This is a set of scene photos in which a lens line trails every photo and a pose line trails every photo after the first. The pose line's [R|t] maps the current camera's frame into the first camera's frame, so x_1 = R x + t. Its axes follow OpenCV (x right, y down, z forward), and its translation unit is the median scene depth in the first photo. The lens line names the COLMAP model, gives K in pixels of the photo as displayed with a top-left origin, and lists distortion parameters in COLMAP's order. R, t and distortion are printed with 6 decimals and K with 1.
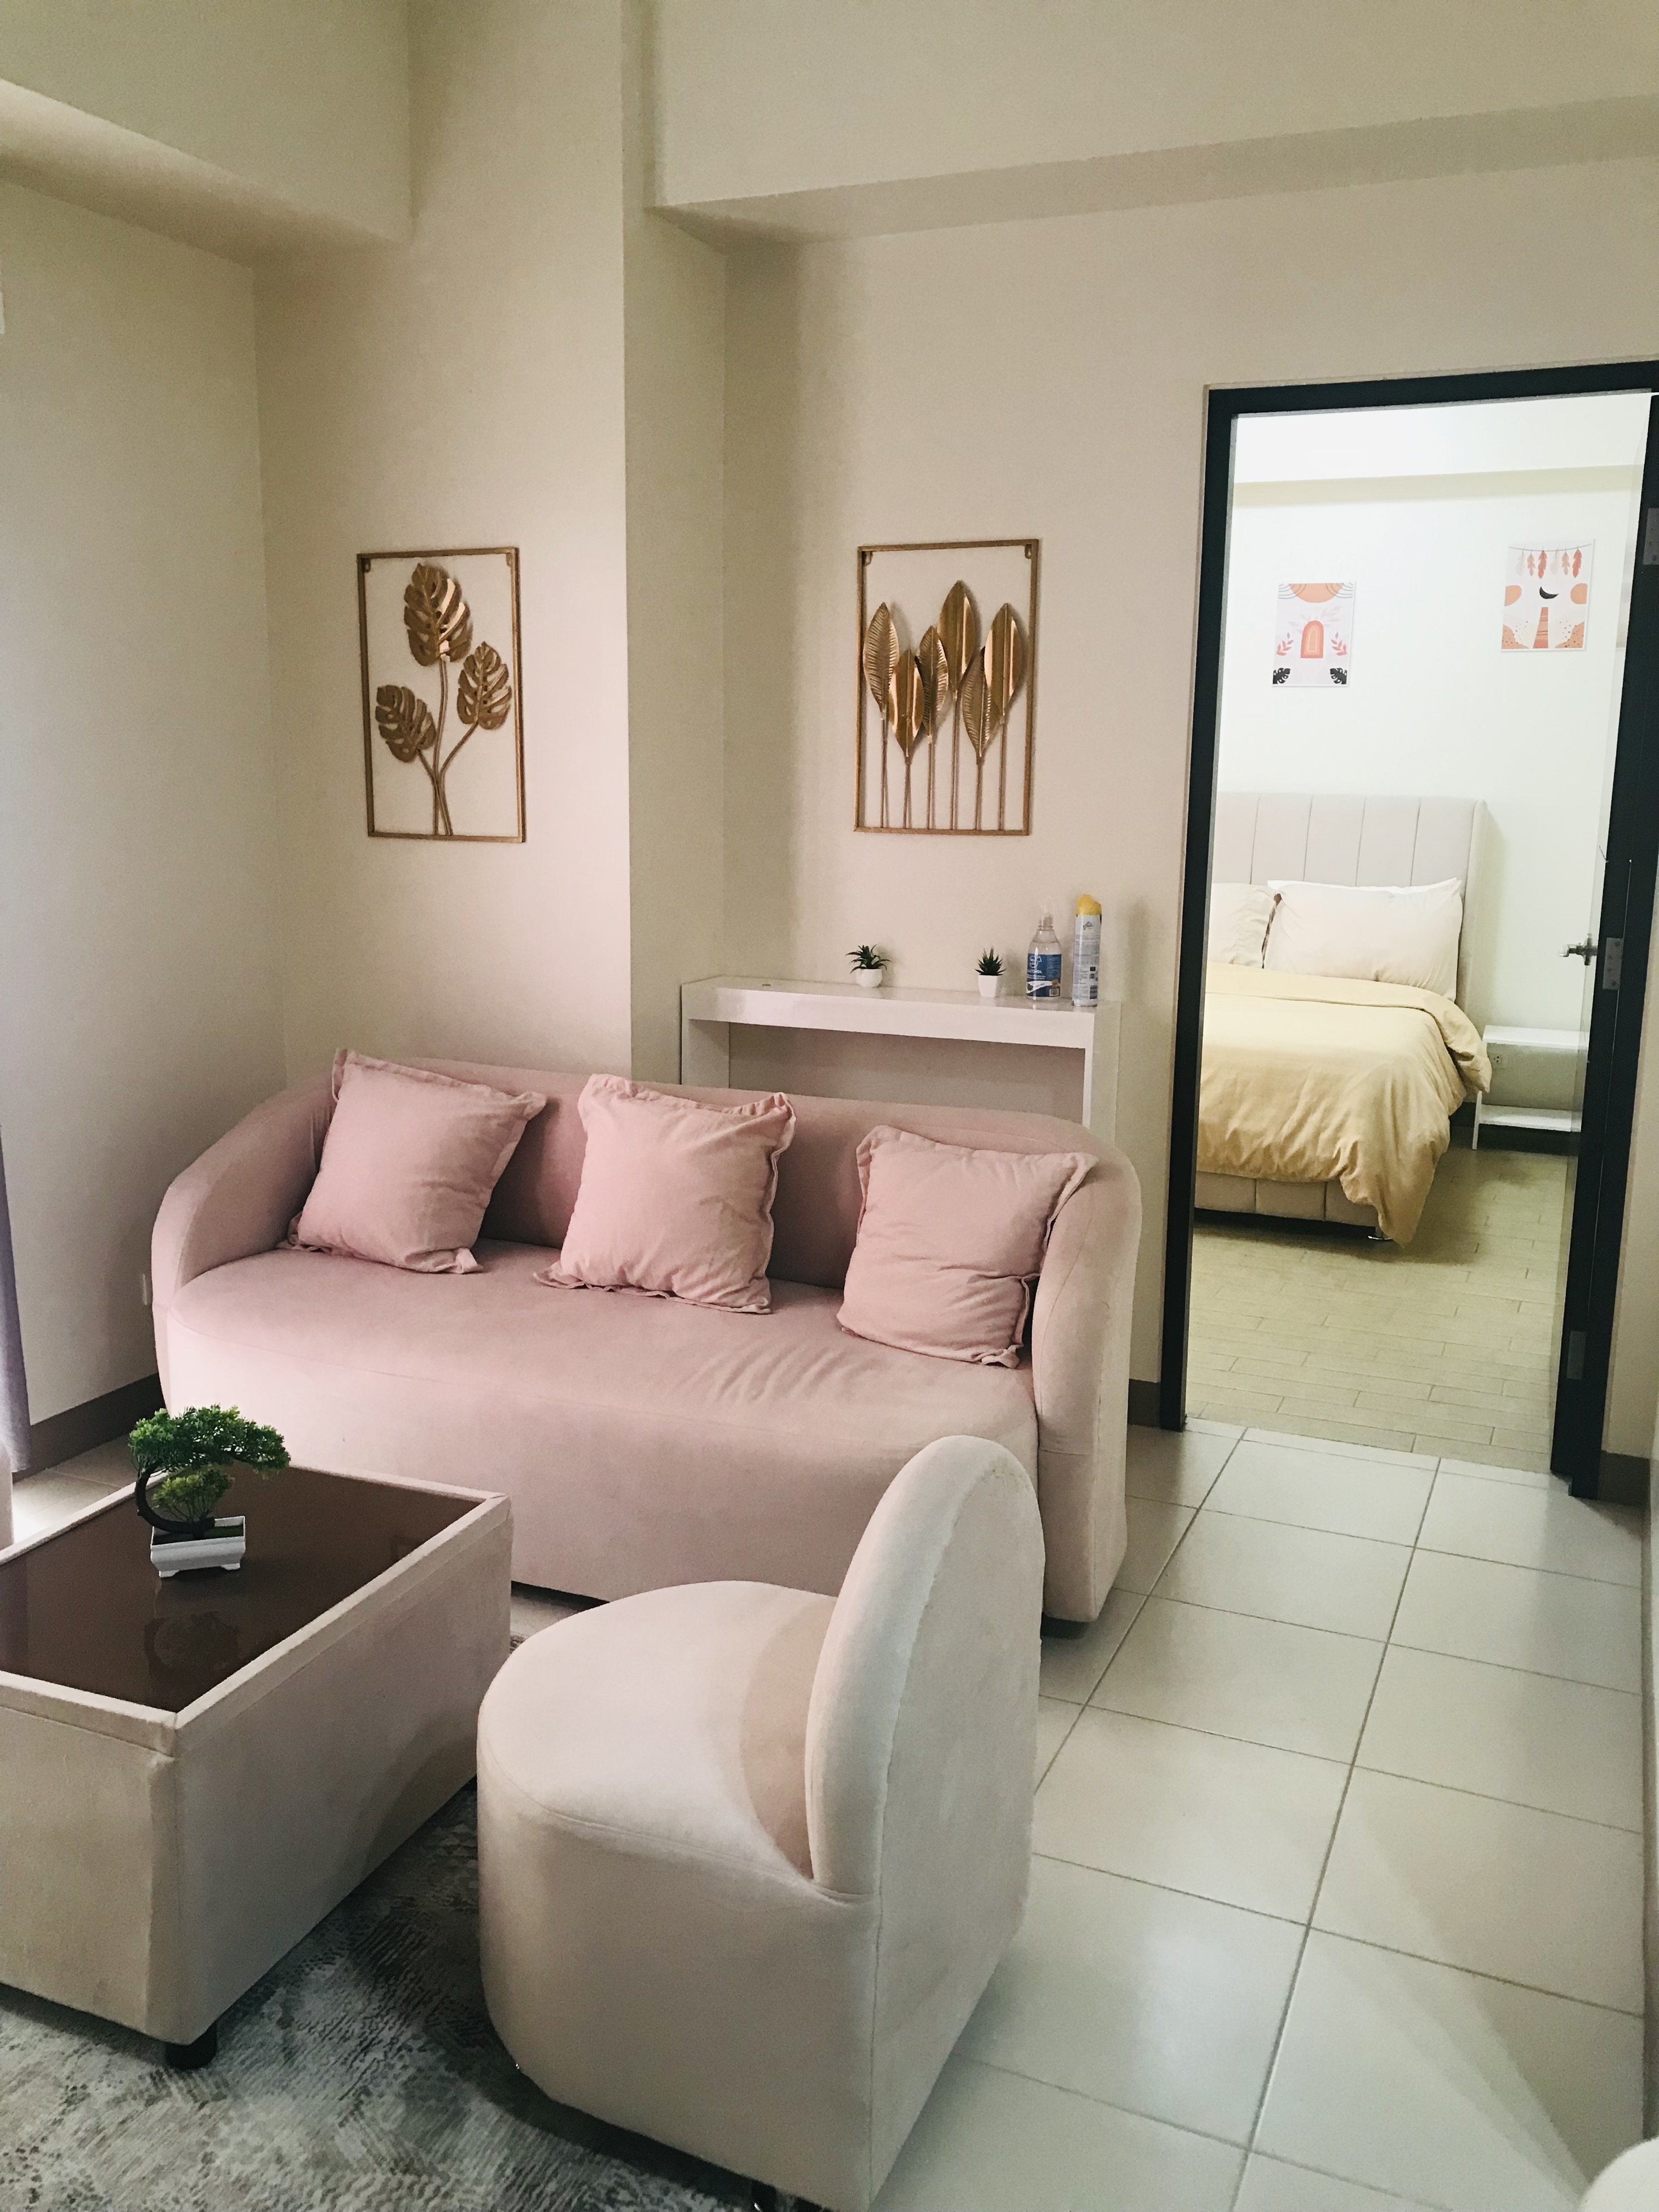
lens RADIAL K [[1801.1, 0, 828.3], [0, 1801.1, 1105.3], [0, 0, 1]] dist [-0.001715, -0.001919]
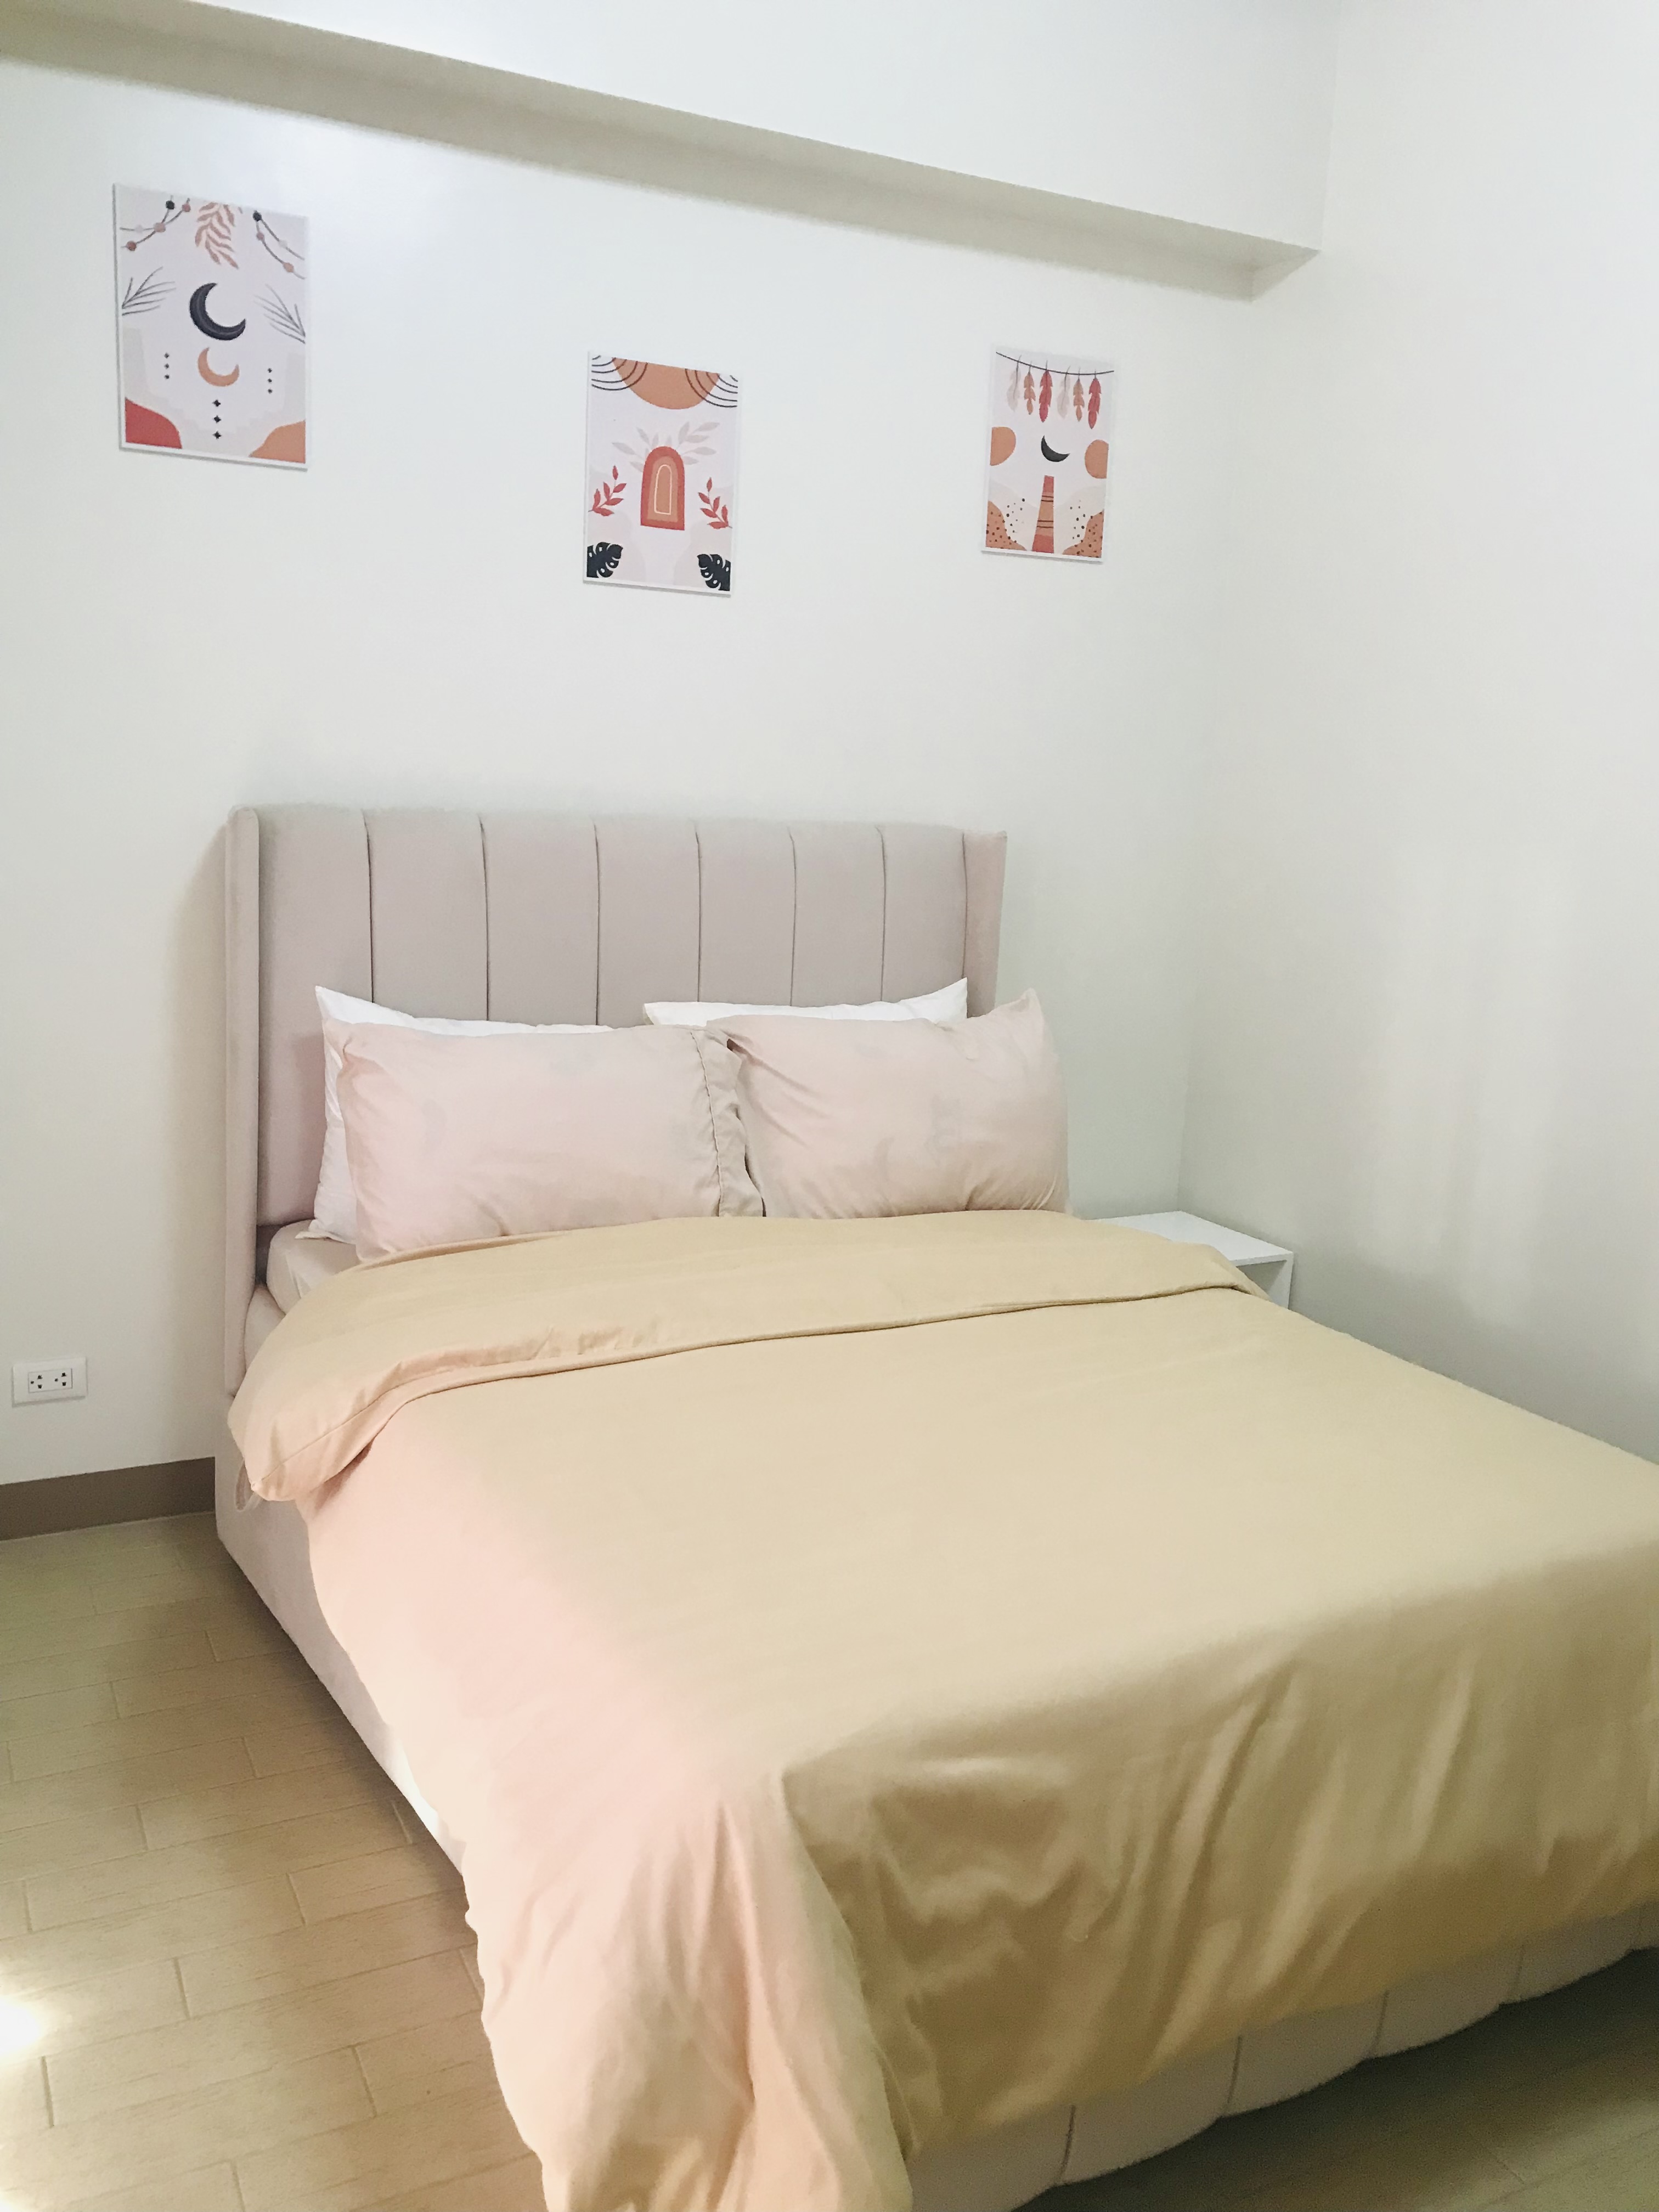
lens RADIAL K [[1801.1, 0, 829.6], [0, 1801.1, 1101.8], [0, 0, 1]] dist [-0.001715, -0.001919]
pose [[0.667751, -0.108599, 0.736421, -0.066595], [0.125300, 0.991583, 0.032611, -0.114998], [-0.733764, 0.070498, 0.675737, 0.691168]]
